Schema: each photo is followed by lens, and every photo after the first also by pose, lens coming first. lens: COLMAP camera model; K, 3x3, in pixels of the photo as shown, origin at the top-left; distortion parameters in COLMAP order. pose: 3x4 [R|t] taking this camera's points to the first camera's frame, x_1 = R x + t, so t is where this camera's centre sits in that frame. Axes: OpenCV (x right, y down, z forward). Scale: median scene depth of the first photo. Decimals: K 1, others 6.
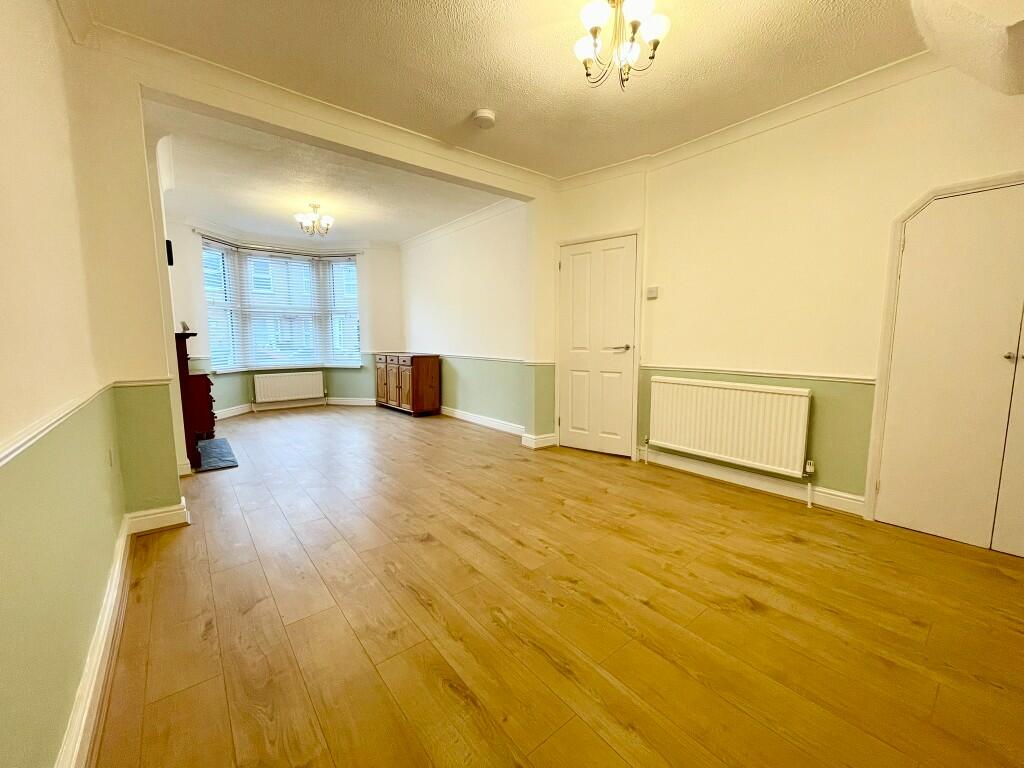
lens RADIAL K [[413.6, 0, 526.8], [0, 413.6, 385.8], [0, 0, 1]] dist [-0.000908, -0.000300]
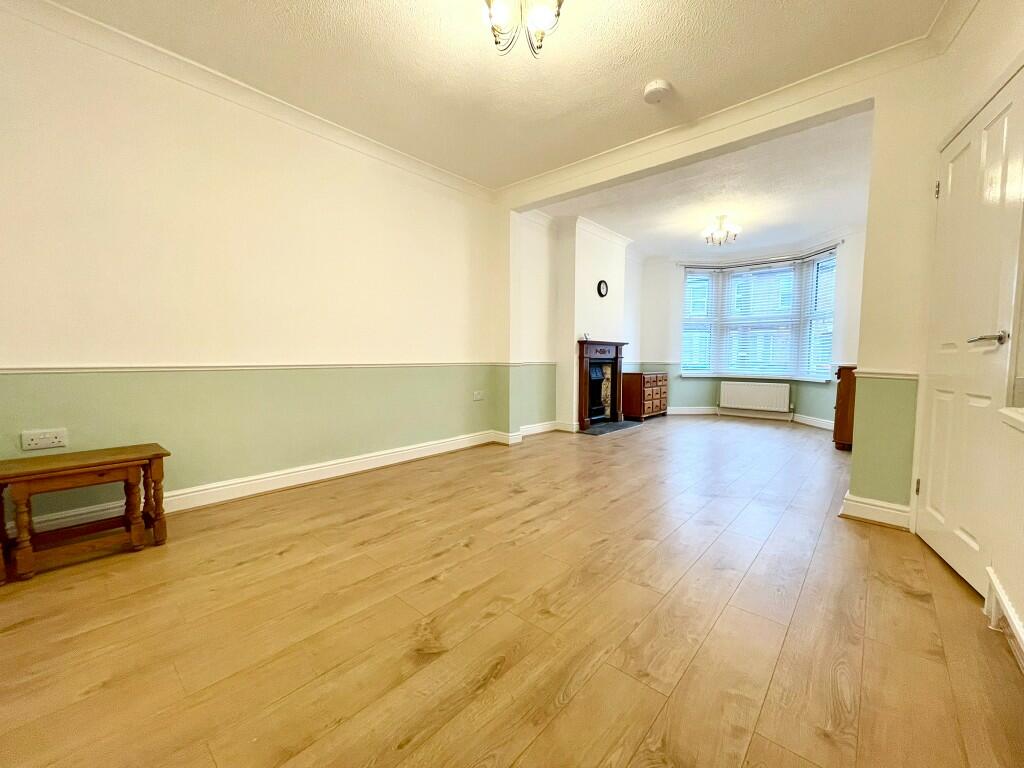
lens RADIAL K [[413.6, 0, 502.3], [0, 413.6, 385.5], [0, 0, 1]] dist [-0.000908, -0.000300]
pose [[0.138819, 0.069839, -0.987852, 0.522153], [-0.119727, 0.991377, 0.053263, -0.006190], [0.983054, 0.110879, 0.145984, 0.394858]]
